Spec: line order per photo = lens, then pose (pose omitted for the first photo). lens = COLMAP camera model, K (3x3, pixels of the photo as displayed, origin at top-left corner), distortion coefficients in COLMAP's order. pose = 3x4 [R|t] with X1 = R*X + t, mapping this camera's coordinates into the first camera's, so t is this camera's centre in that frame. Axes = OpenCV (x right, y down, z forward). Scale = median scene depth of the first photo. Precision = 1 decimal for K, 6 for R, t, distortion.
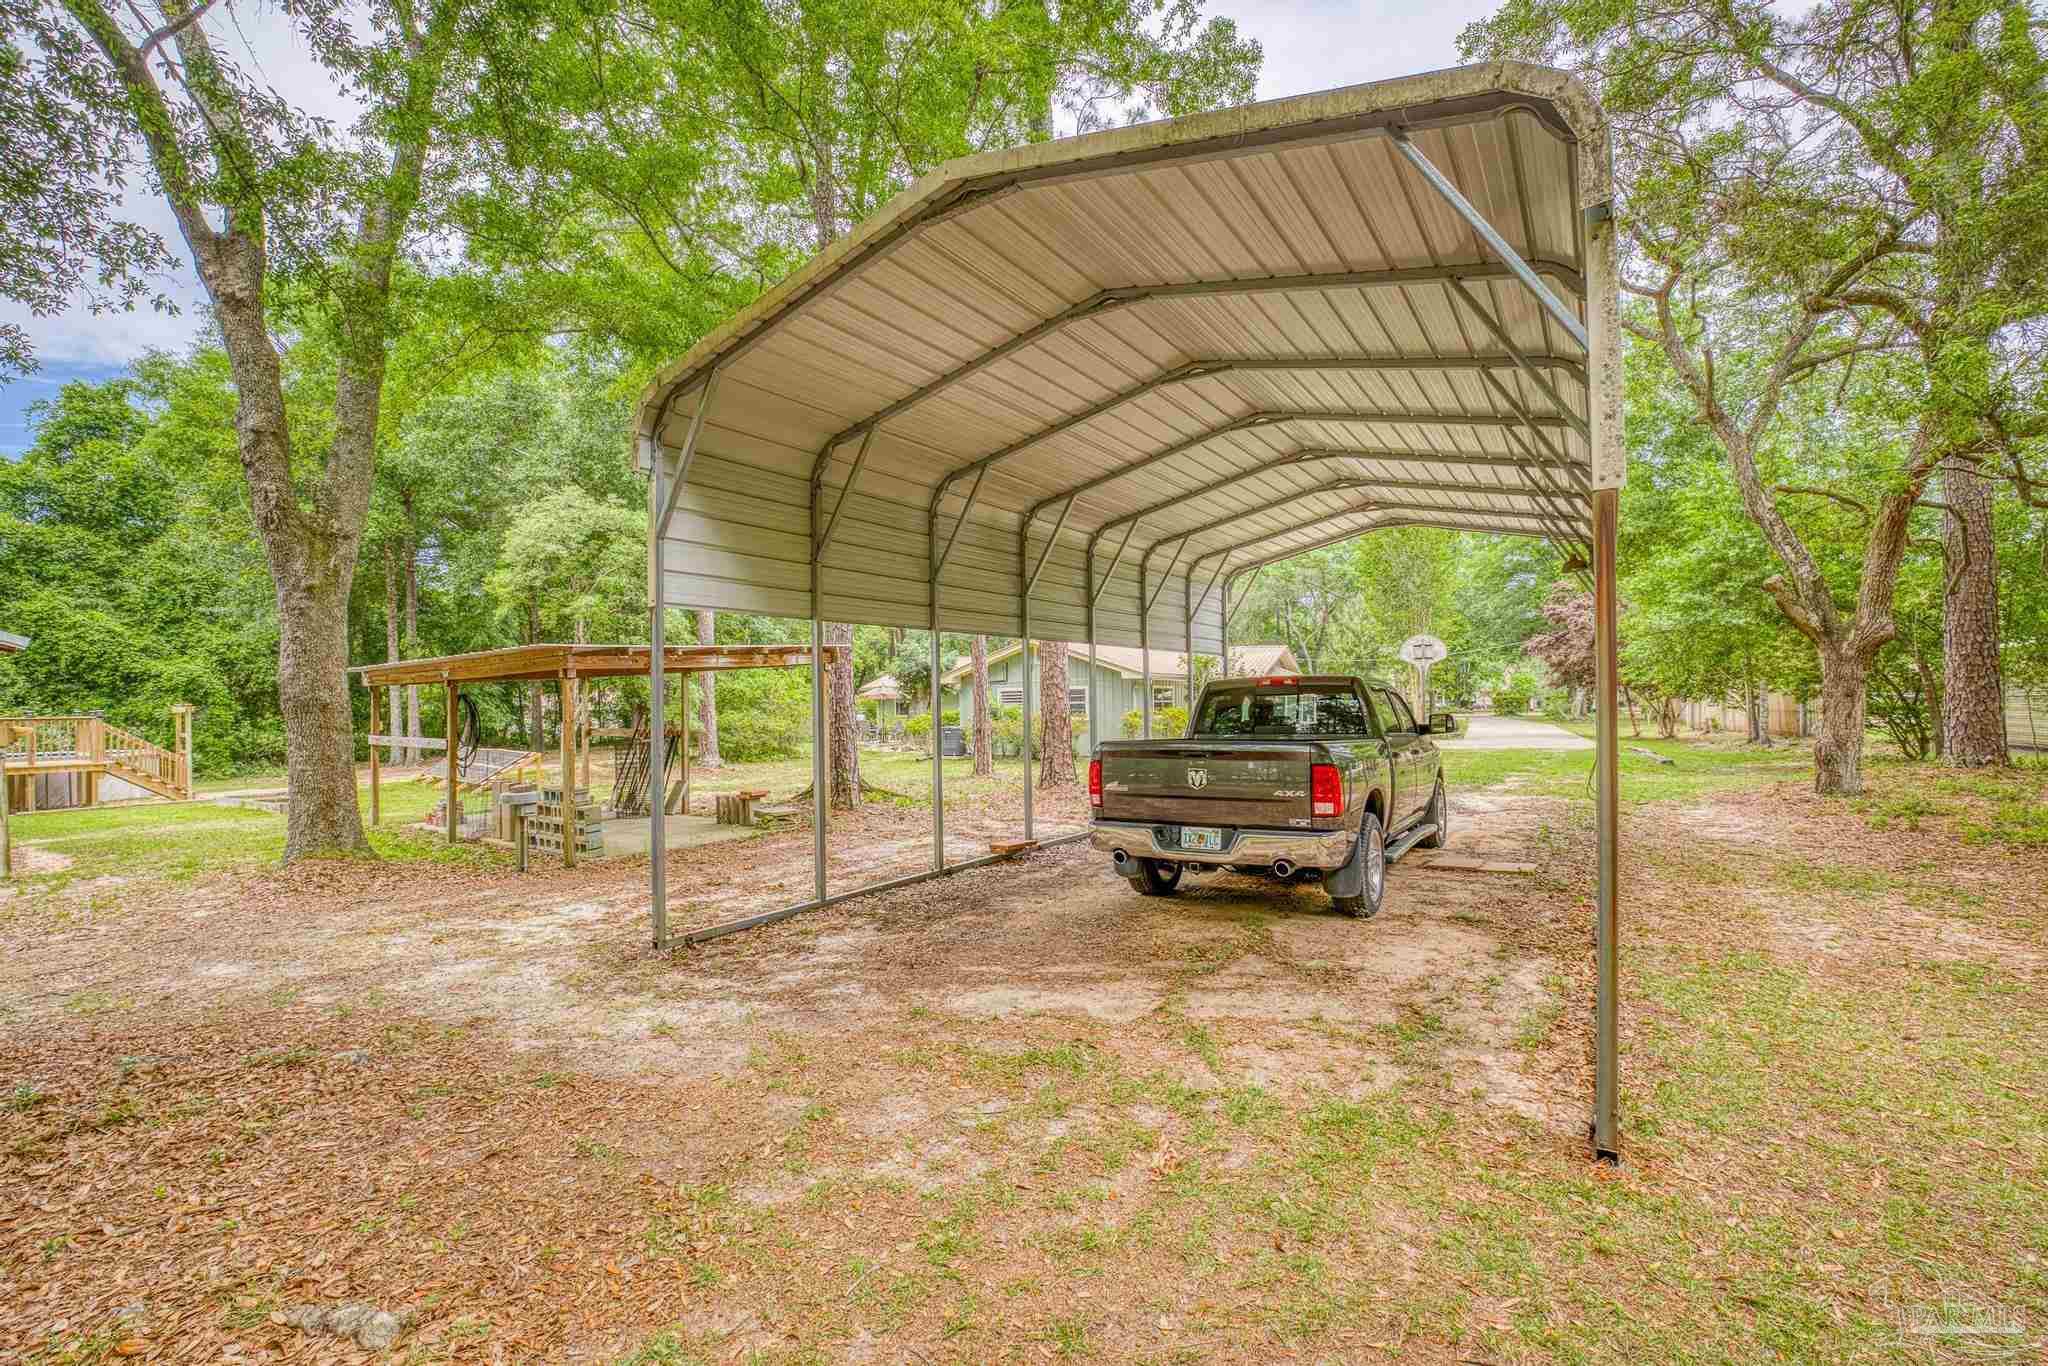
lens RADIAL K [[877.8, 0, 1025.1], [0, 877.8, 699.0], [0, 0, 1]] dist [-0.054526, 0.017352]
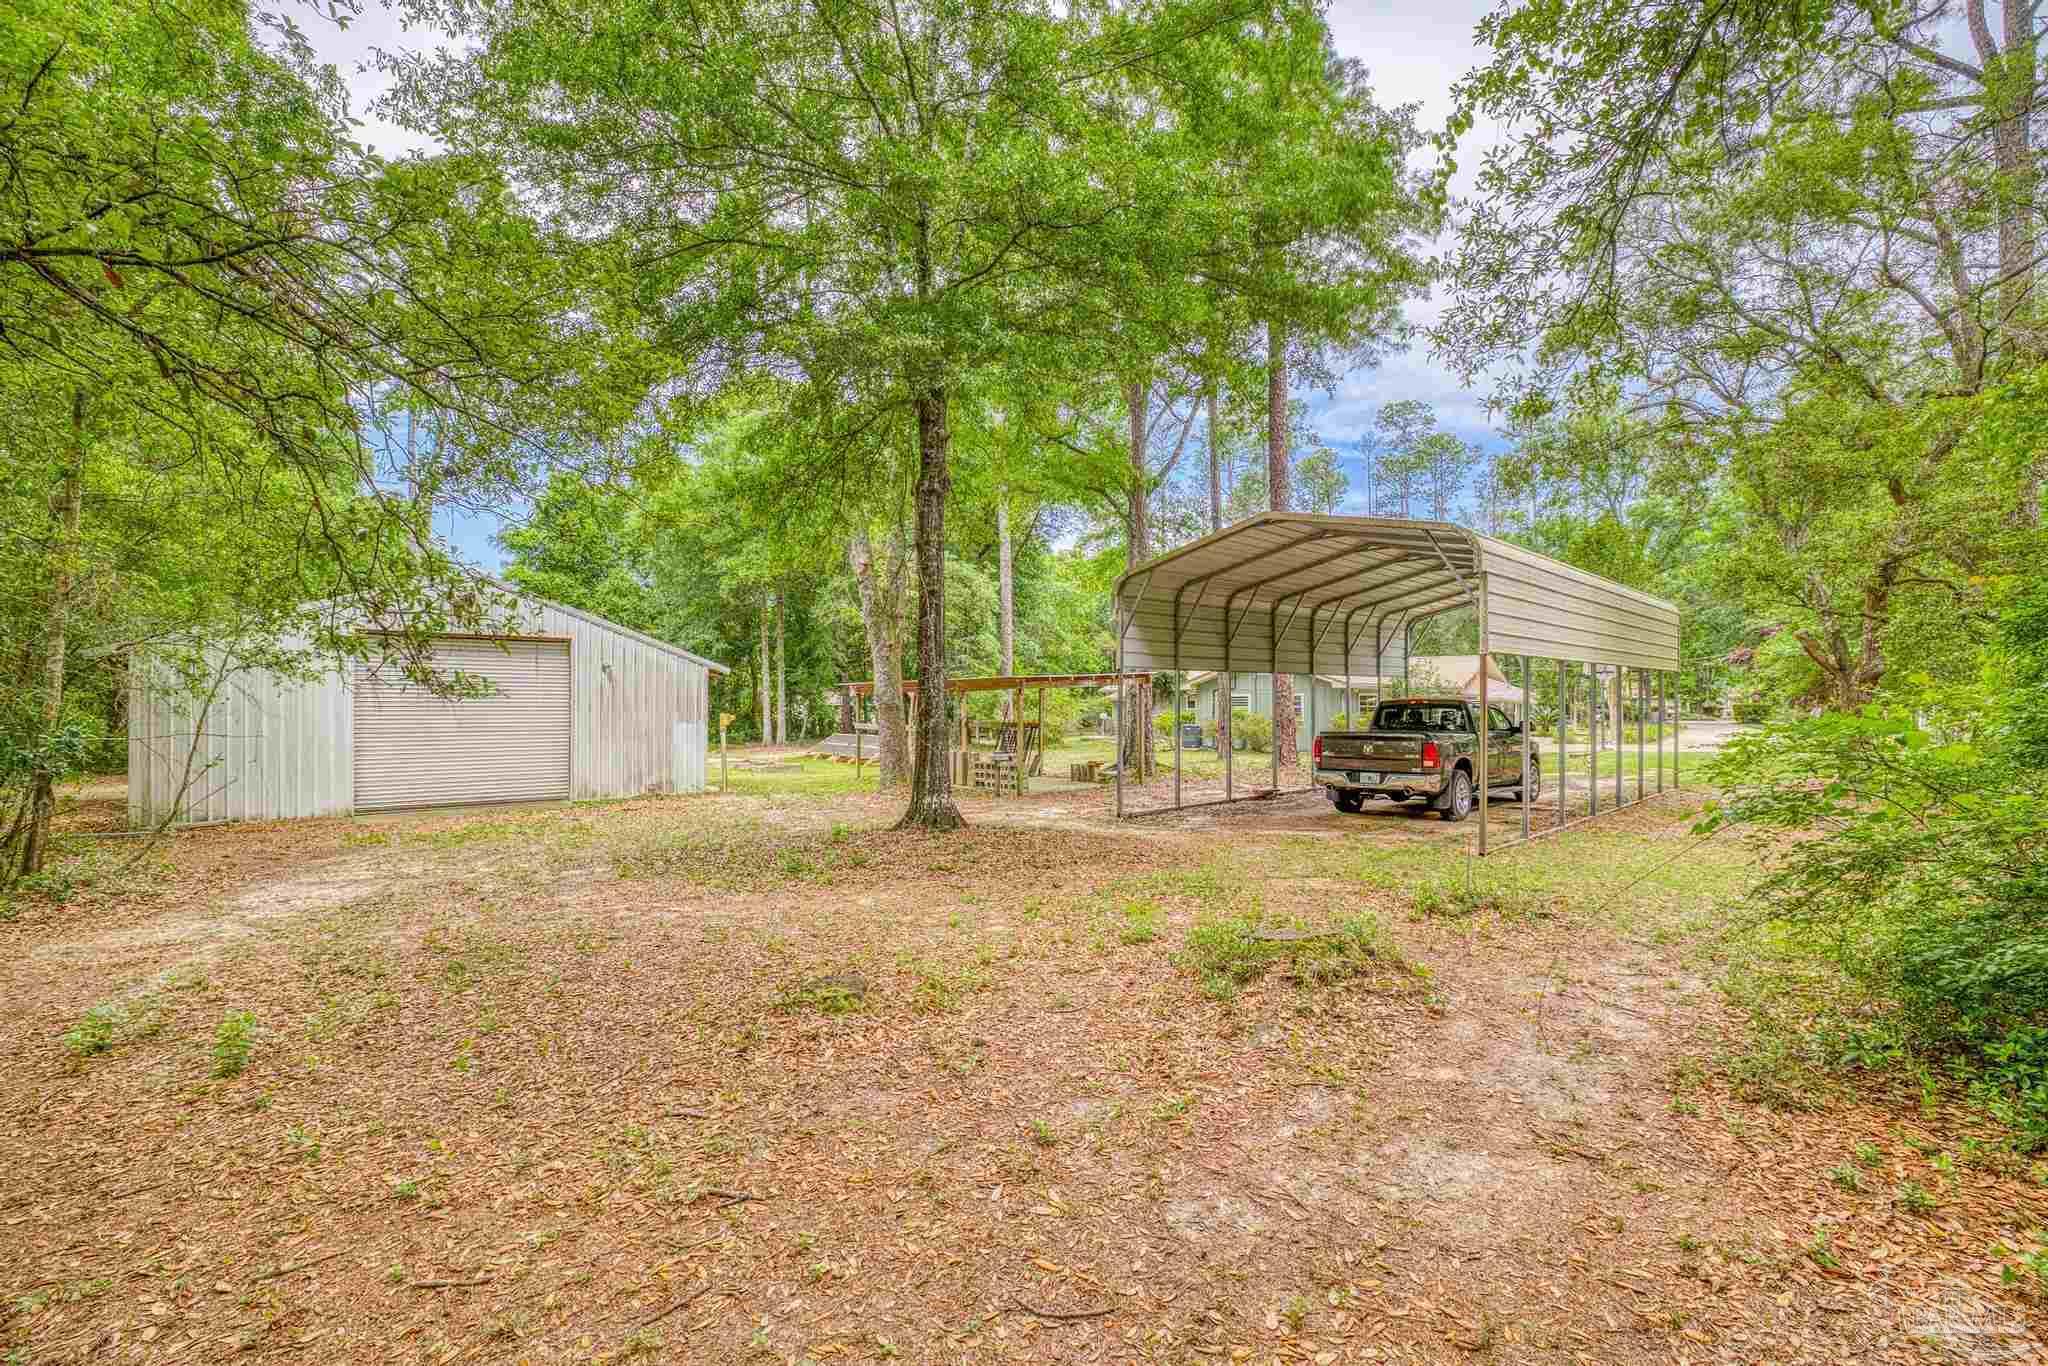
lens RADIAL K [[877.8, 0, 1025.1], [0, 877.8, 699.0], [0, 0, 1]] dist [-0.054526, 0.017352]
pose [[0.973930, 0.011764, -0.226543, -0.091520], [-0.011263, 0.999930, 0.003504, -0.019504], [0.226569, -0.000861, 0.973995, -0.836648]]
